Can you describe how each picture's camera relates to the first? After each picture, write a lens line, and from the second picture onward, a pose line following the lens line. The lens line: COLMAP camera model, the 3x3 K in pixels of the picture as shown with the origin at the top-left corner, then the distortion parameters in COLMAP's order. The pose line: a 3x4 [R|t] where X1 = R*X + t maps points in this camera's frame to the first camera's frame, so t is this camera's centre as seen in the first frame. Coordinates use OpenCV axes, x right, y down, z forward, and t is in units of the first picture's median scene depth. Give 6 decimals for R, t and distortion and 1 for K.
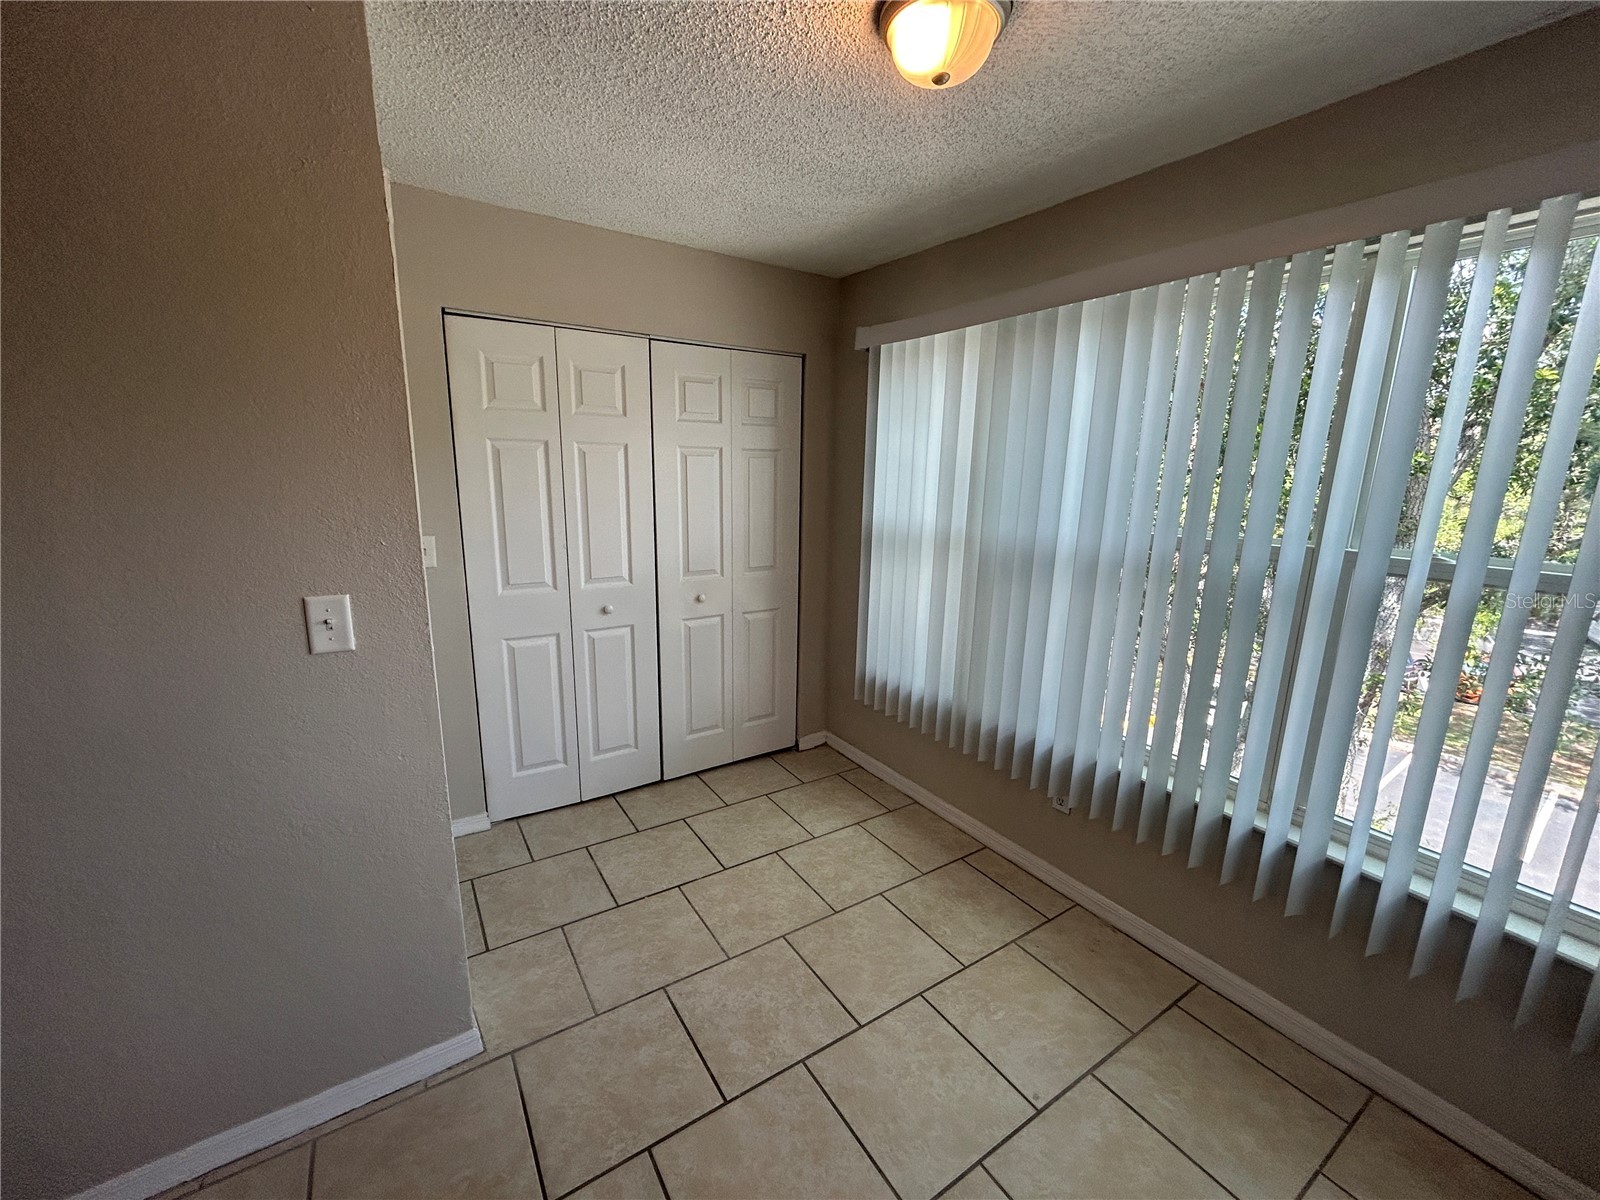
lens RADIAL K [[638.1, 0, 800.0], [0, 638.1, 600.0], [0, 0, 1]] dist [0.001857, -0.005811]
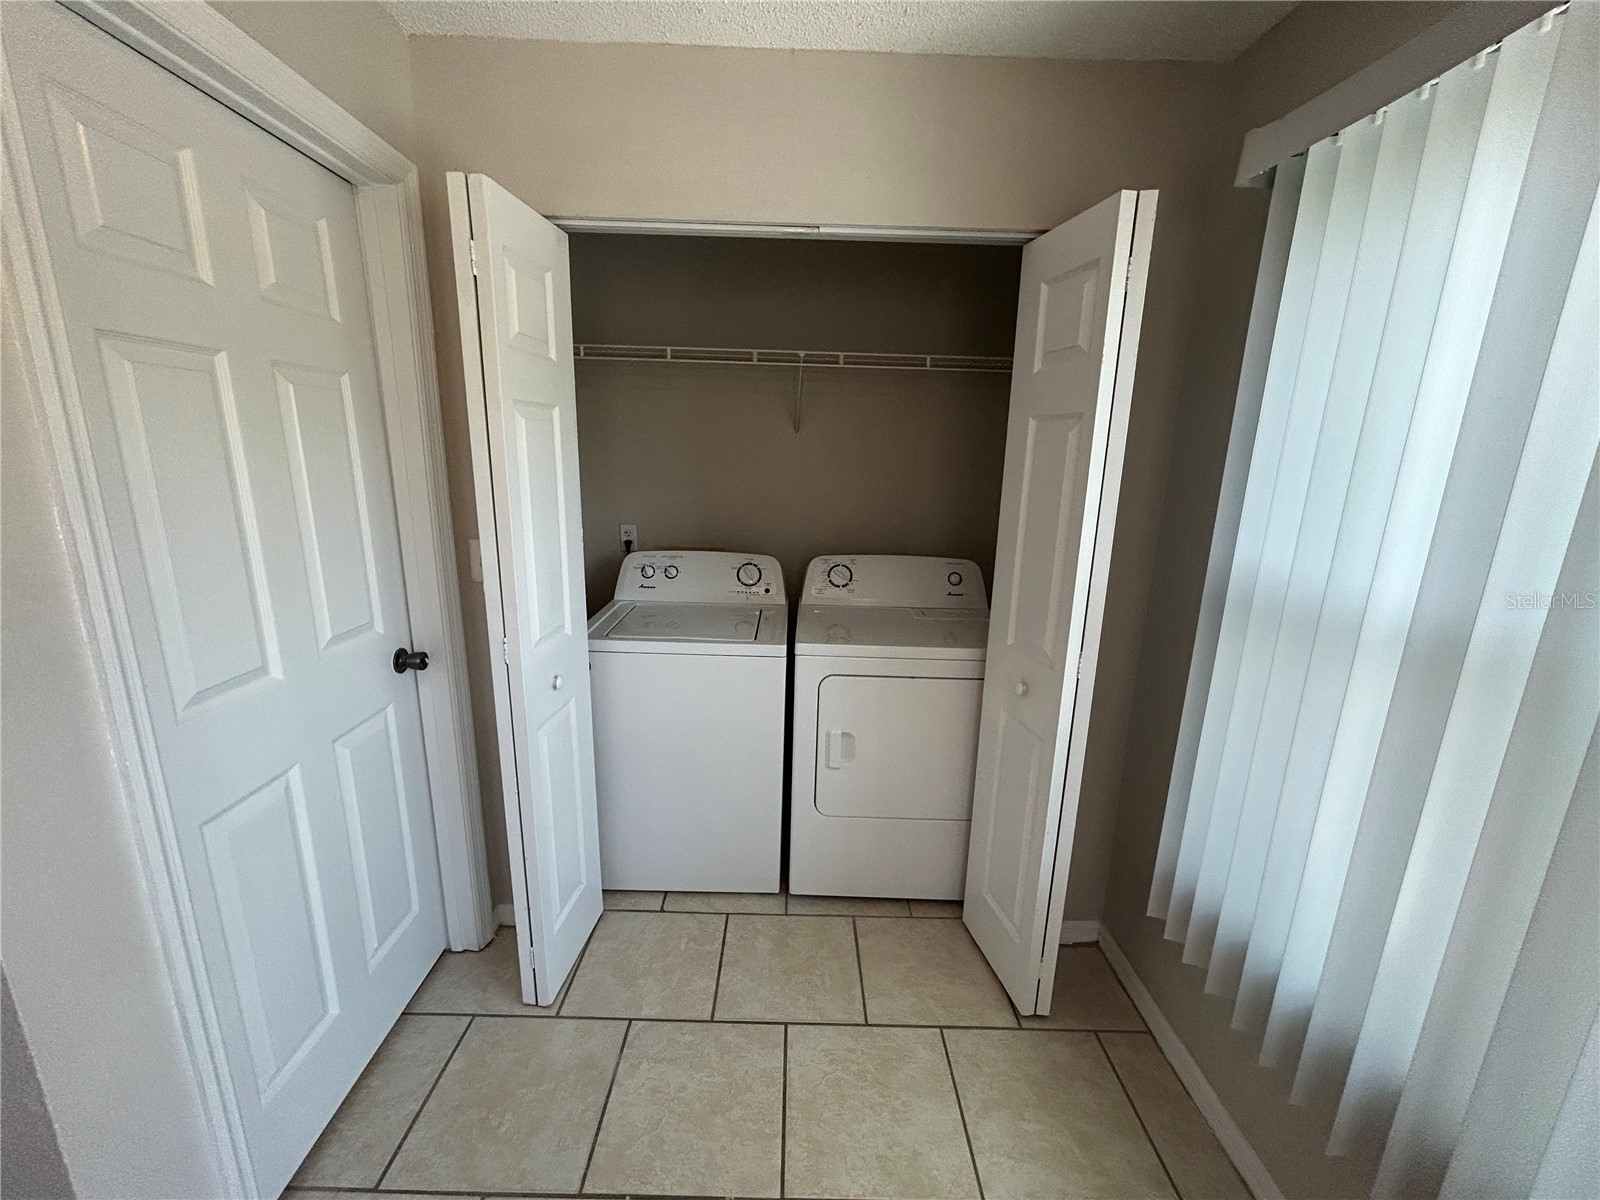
lens RADIAL K [[640.5, 0, 795.9], [0, 640.5, 597.9], [0, 0, 1]] dist [0.002144, 0.000253]
pose [[0.839510, 0.124933, -0.528785, 0.106267], [-0.122413, 0.991675, 0.039952, -0.096258], [0.529375, 0.031191, 0.847815, 0.490570]]
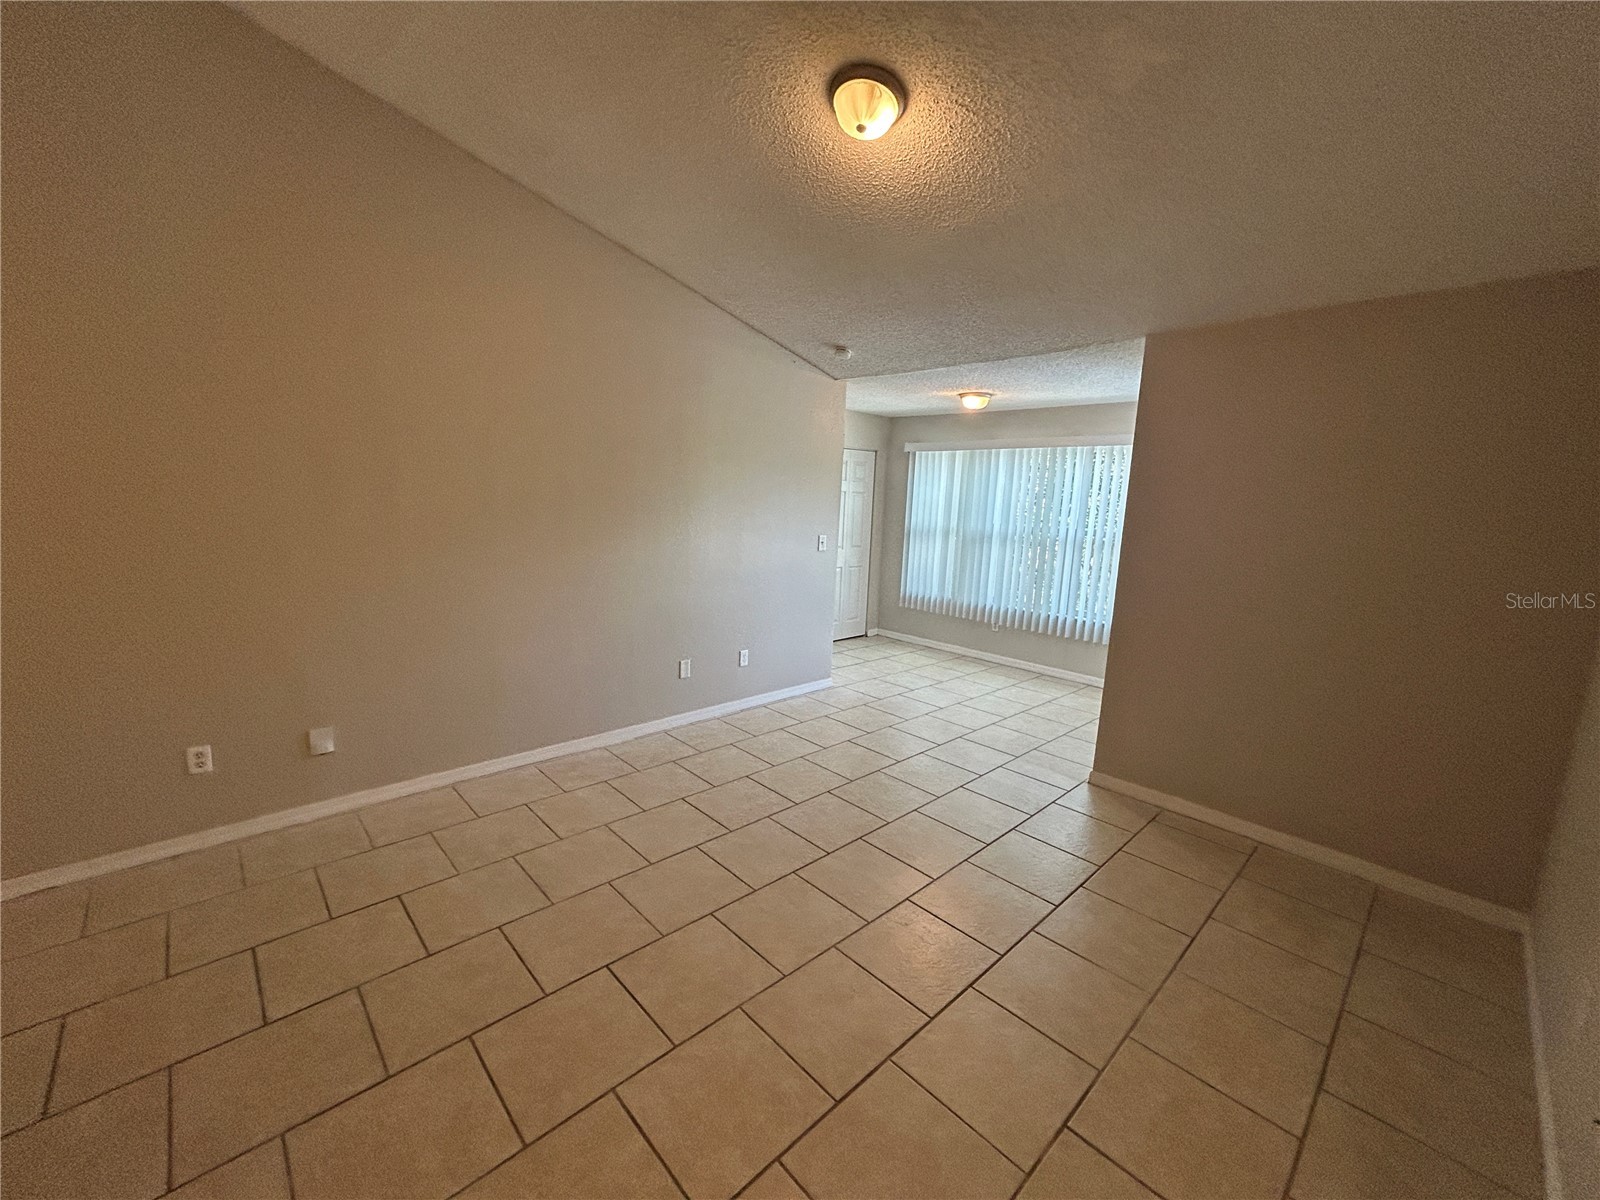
lens RADIAL K [[640.5, 0, 795.9], [0, 640.5, 597.9], [0, 0, 1]] dist [0.002144, 0.000253]
pose [[0.986443, -0.011327, 0.163710, -0.786828], [0.018003, 0.999063, -0.039354, 0.261809], [-0.163111, 0.041768, 0.985723, -1.395928]]
